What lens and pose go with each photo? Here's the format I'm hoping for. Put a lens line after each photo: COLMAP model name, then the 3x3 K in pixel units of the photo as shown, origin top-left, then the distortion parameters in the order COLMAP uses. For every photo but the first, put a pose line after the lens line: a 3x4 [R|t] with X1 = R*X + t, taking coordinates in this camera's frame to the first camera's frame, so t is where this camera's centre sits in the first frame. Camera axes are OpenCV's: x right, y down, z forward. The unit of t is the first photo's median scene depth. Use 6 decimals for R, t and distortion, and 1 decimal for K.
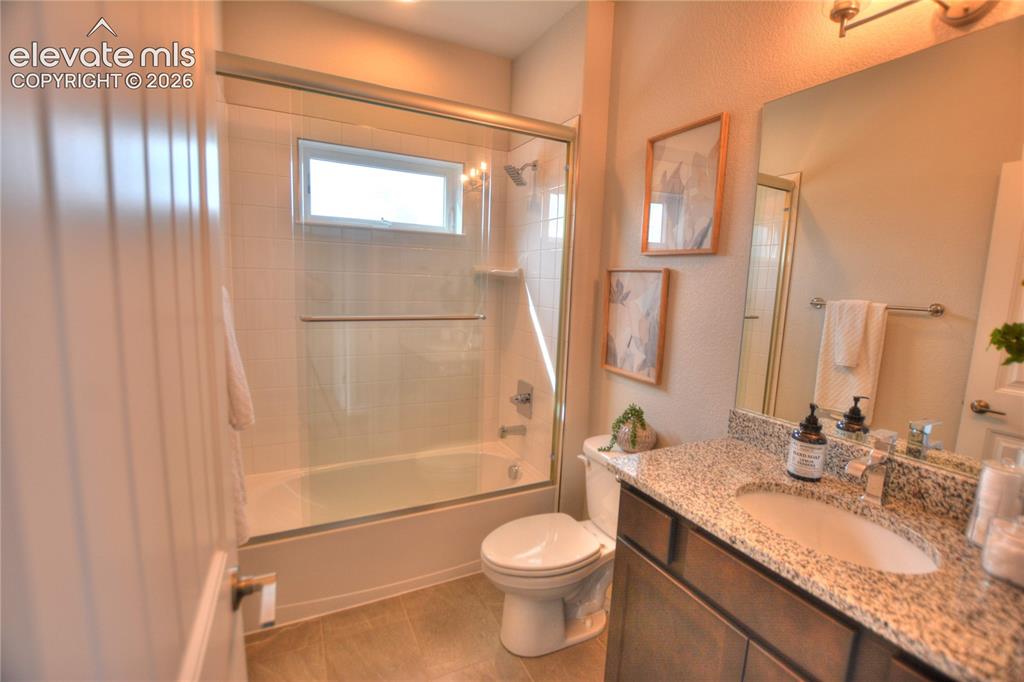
lens RADIAL K [[451.4, 0, 516.6], [0, 451.4, 342.6], [0, 0, 1]] dist [-0.029327, 0.000739]
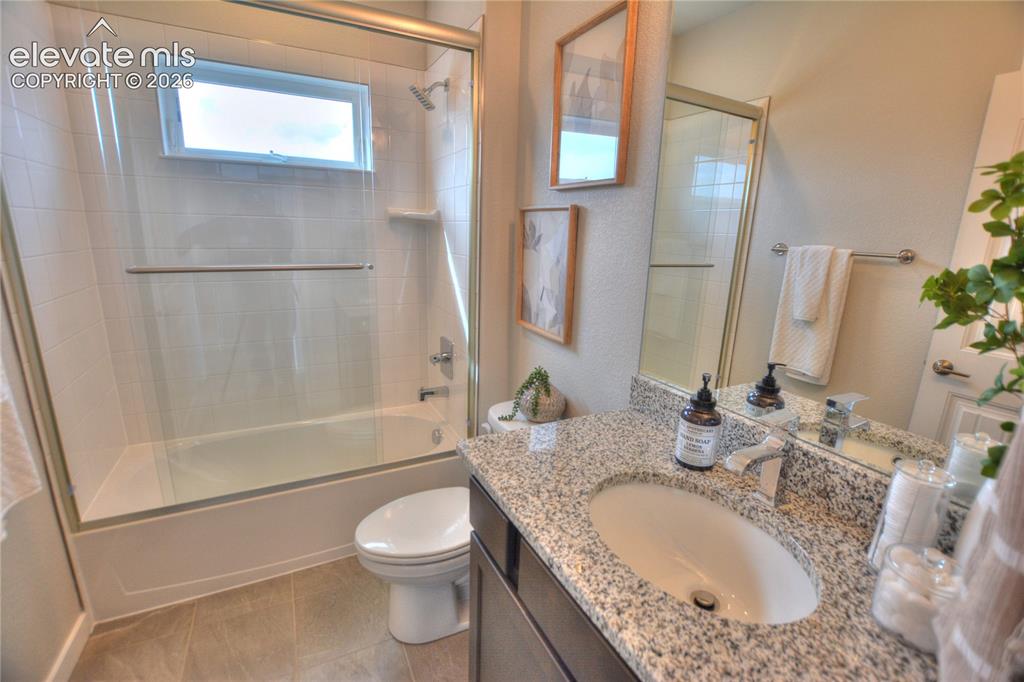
lens RADIAL K [[451.4, 0, 516.6], [0, 451.4, 342.6], [0, 0, 1]] dist [-0.029327, 0.000739]
pose [[0.999935, -0.006020, 0.009701, 0.211065], [0.004935, 0.994113, 0.108239, -0.003630], [-0.010295, -0.108184, 0.994078, 0.145767]]
